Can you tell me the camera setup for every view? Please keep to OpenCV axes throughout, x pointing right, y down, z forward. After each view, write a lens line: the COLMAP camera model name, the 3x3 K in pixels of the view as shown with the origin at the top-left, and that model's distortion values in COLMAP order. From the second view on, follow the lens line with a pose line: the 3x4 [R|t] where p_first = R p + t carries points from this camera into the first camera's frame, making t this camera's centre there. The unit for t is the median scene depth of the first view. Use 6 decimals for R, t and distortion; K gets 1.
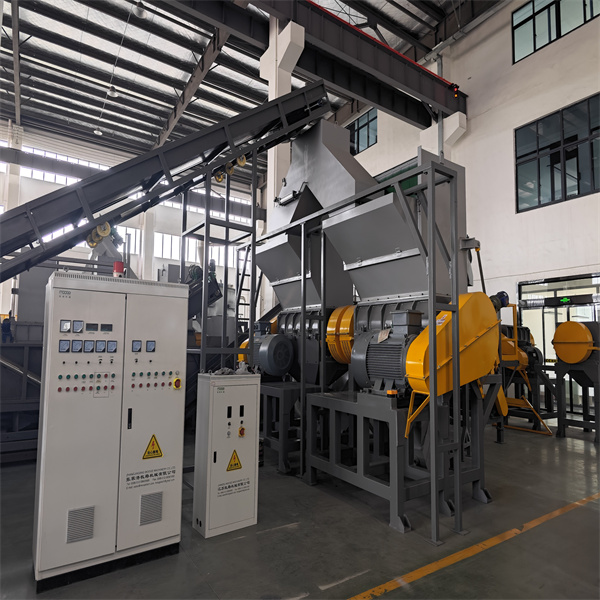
lens RADIAL K [[411.8, 0, 299.2], [0, 411.8, 312.6], [0, 0, 1]] dist [0.028573, -0.017546]
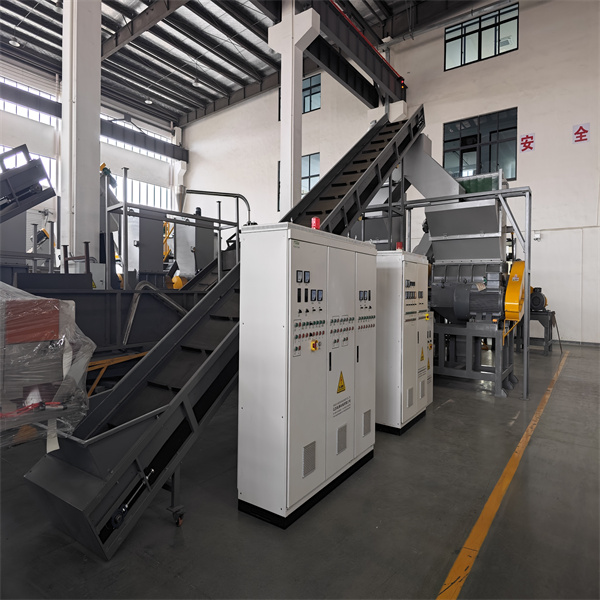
lens RADIAL K [[410.1, 0, 300.7], [0, 410.1, 289.8], [0, 0, 1]] dist [0.016923, -0.010087]
pose [[0.936248, -0.004137, 0.351314, -0.328351], [-0.027821, 0.995918, 0.085870, -0.015884], [-0.350236, -0.090169, 0.932311, -0.089847]]
